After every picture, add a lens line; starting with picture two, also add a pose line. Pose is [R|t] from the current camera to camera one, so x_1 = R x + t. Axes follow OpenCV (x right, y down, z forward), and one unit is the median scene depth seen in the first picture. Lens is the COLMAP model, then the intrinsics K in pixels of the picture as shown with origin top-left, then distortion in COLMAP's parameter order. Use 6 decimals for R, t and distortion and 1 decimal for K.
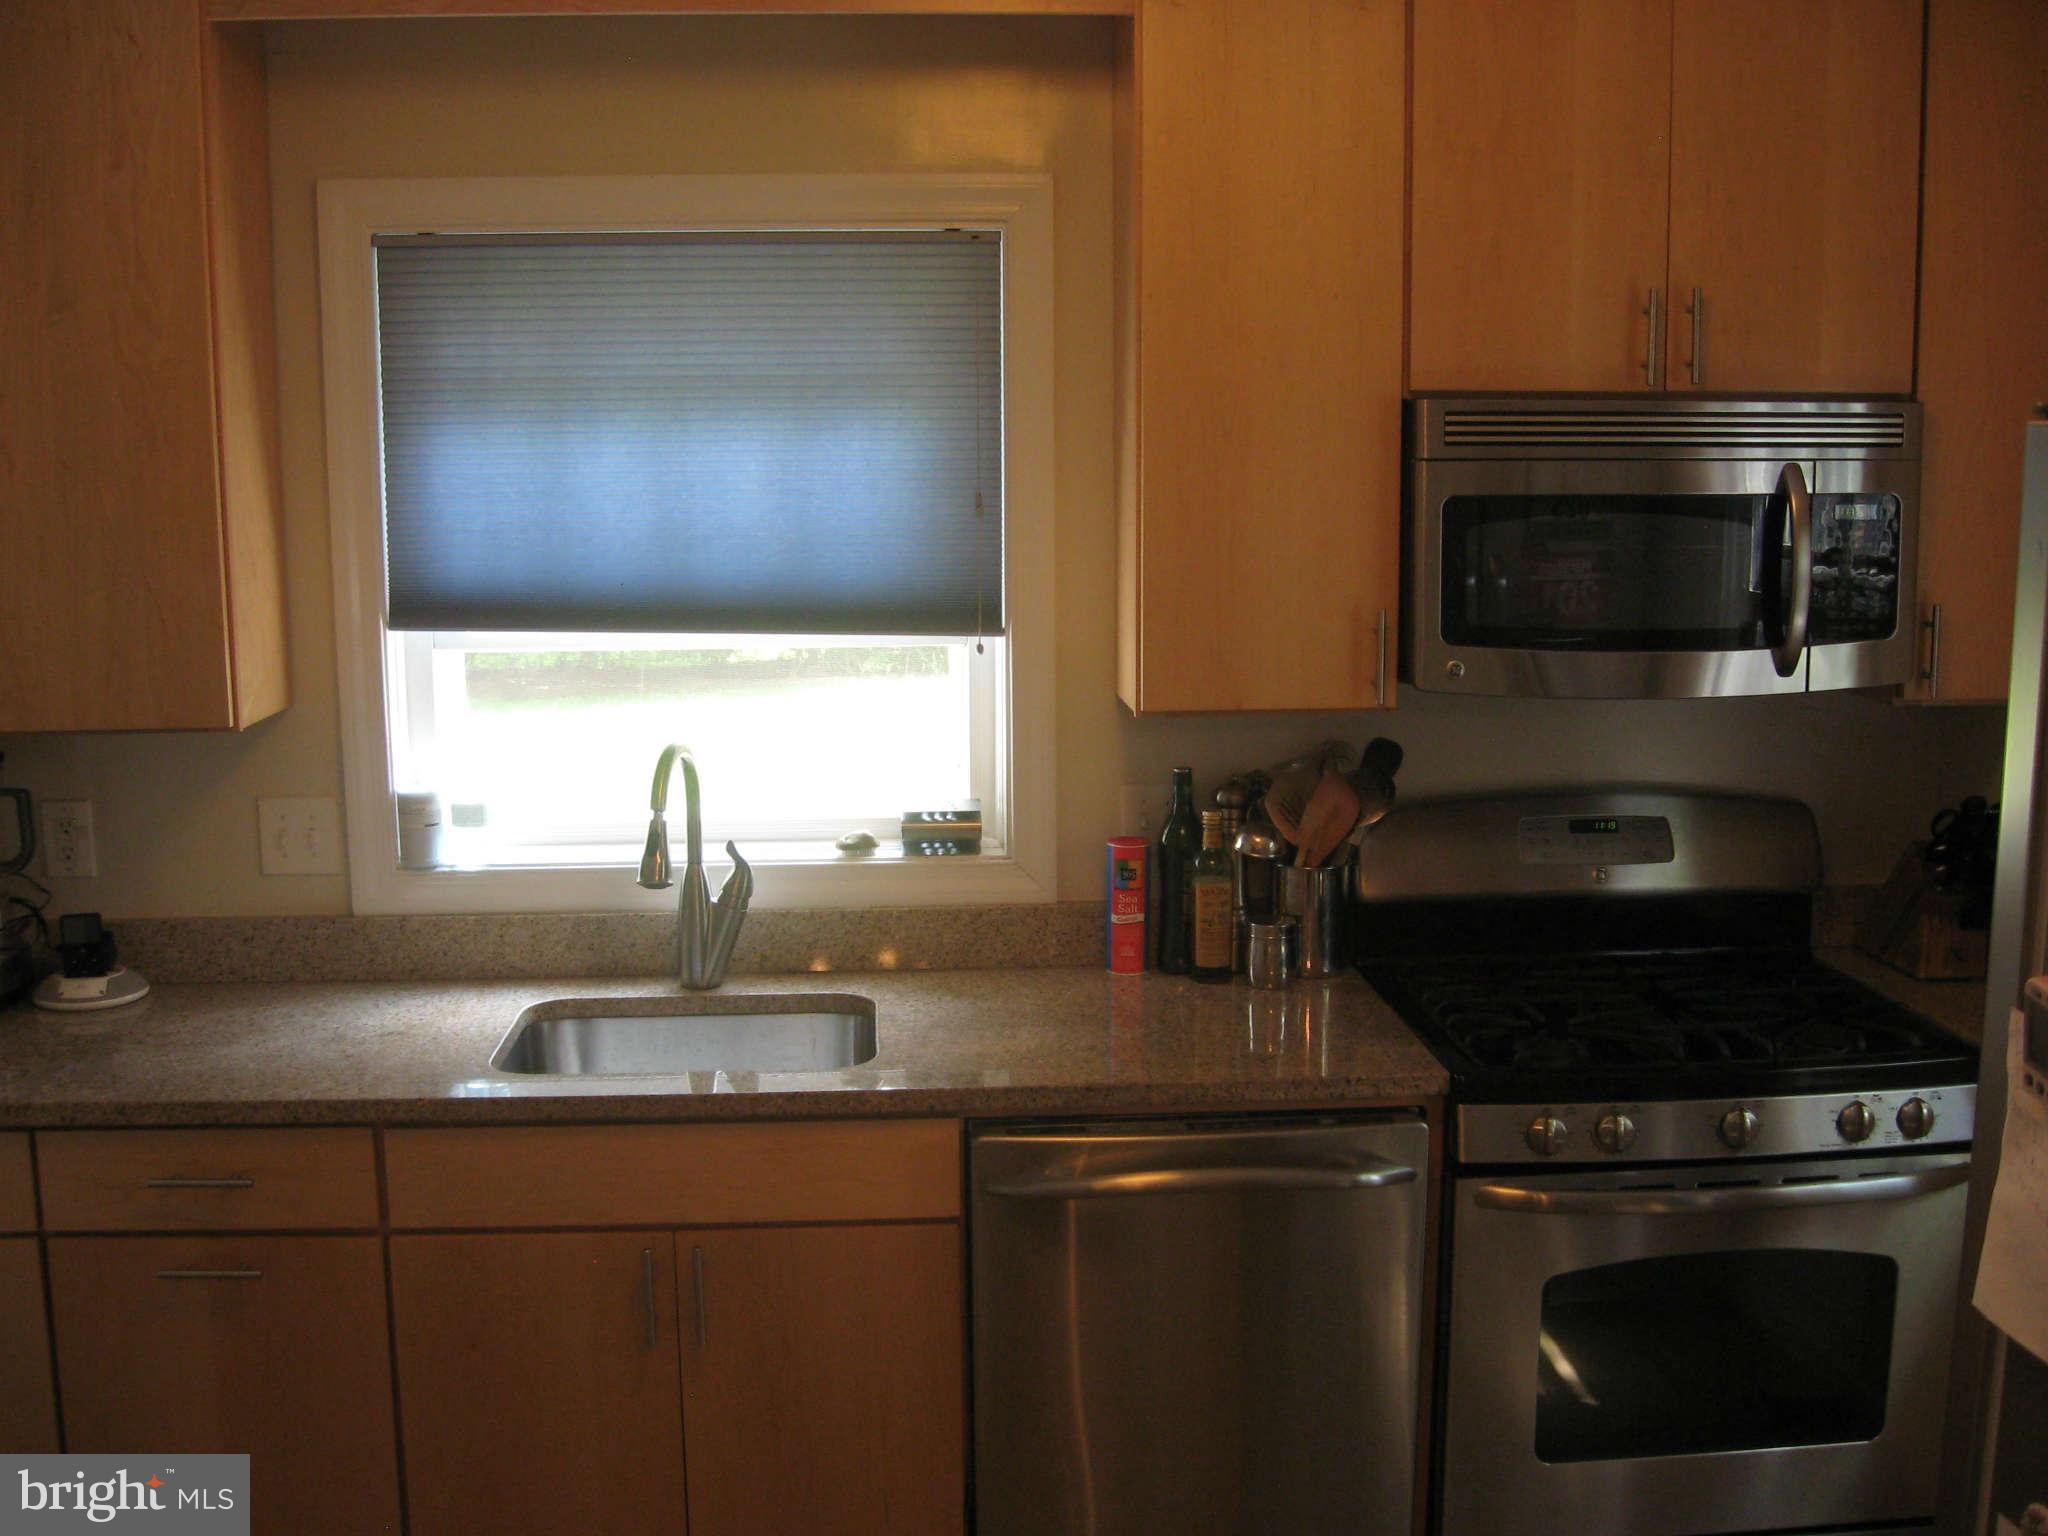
lens RADIAL K [[2142.1, 0, 1027.2], [0, 2142.1, 778.8], [0, 0, 1]] dist [-0.127494, 0.045319]
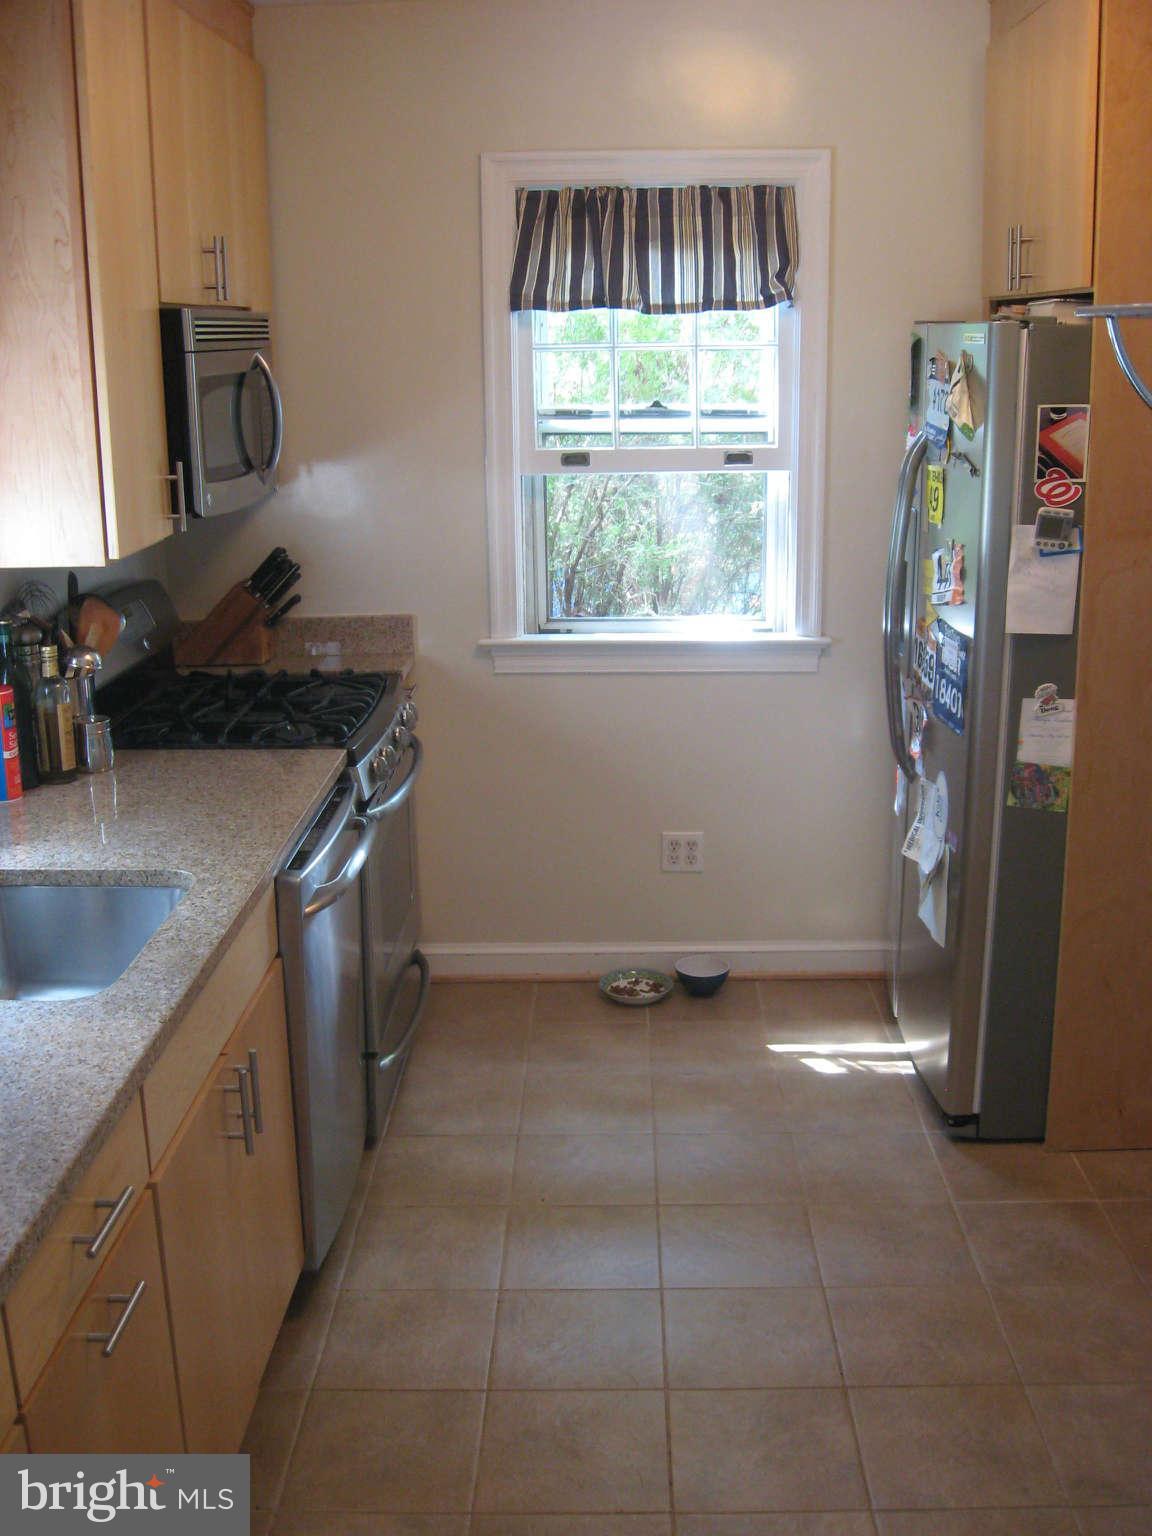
lens RADIAL K [[1606.5, 0, 580.5], [0, 1606.5, 765.7], [0, 0, 1]] dist [-0.127494, 0.045319]
pose [[0.083786, -0.252051, 0.964080, -0.789684], [0.165090, 0.957623, 0.236016, -0.083858], [-0.982713, 0.139386, 0.121847, 0.596719]]
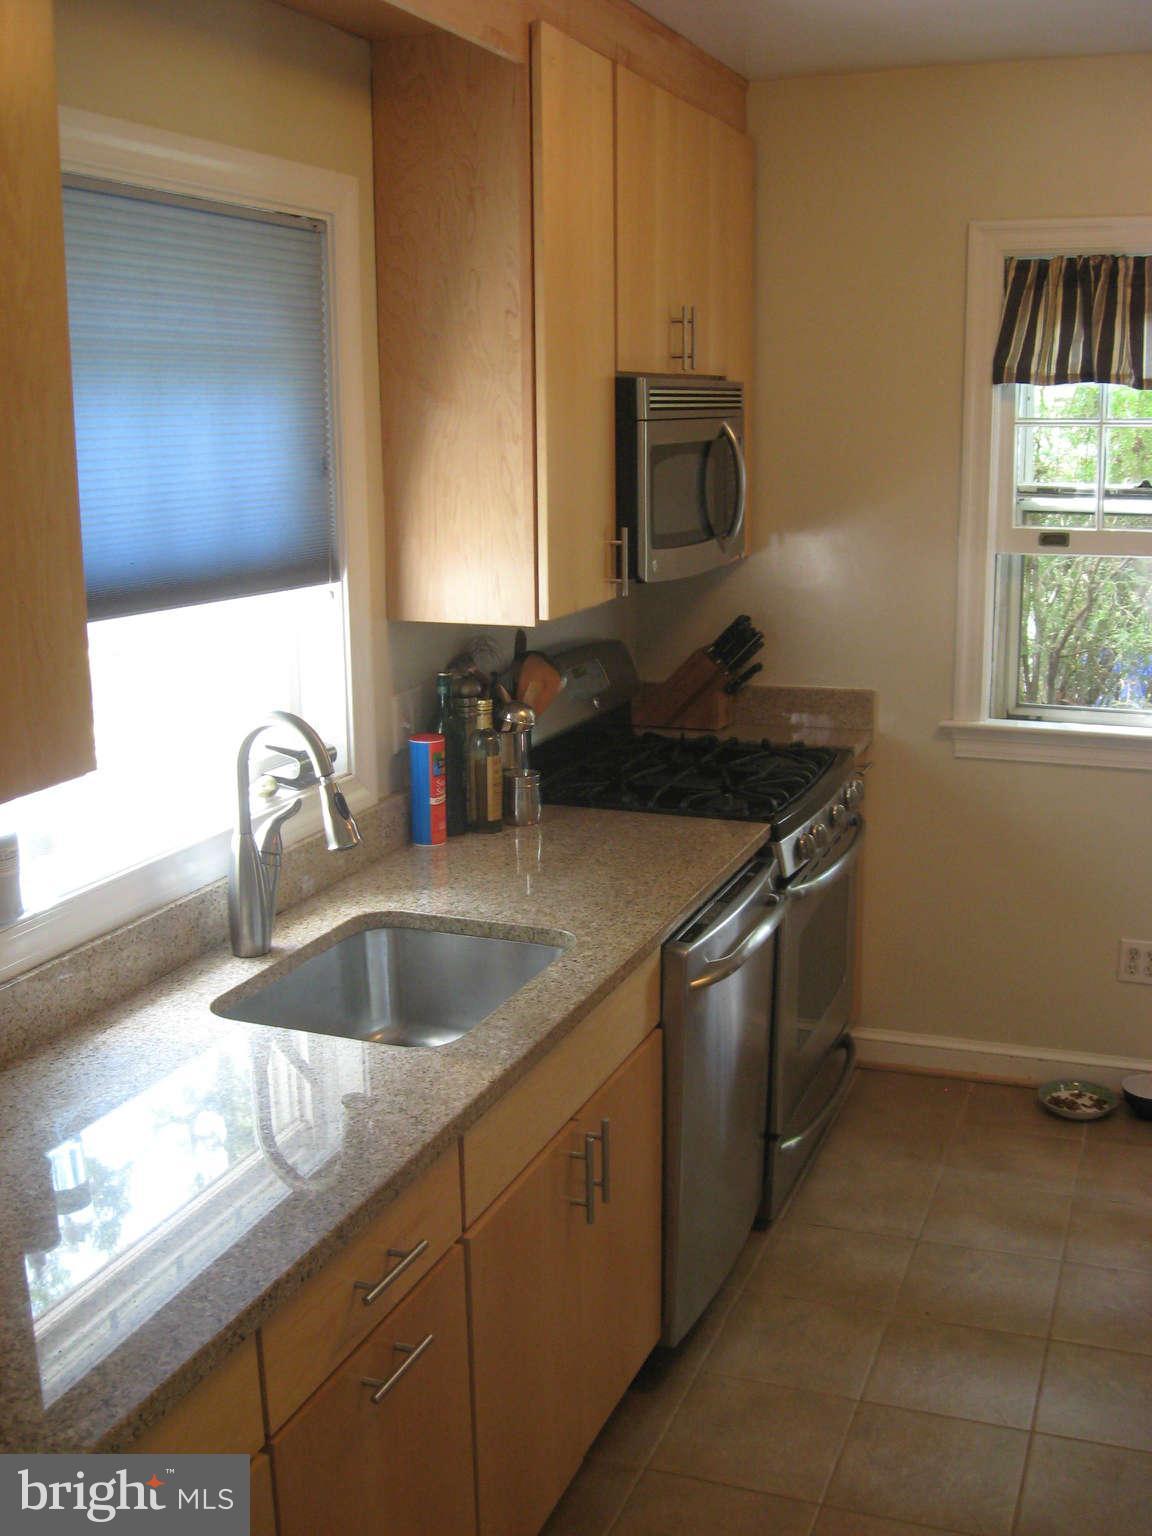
lens RADIAL K [[1606.5, 0, 580.5], [0, 1606.5, 765.7], [0, 0, 1]] dist [-0.127494, 0.045319]
pose [[0.415992, -0.194570, 0.888309, -0.753277], [0.147470, 0.978346, 0.145231, -0.077305], [-0.897331, 0.070584, 0.435678, 0.532919]]
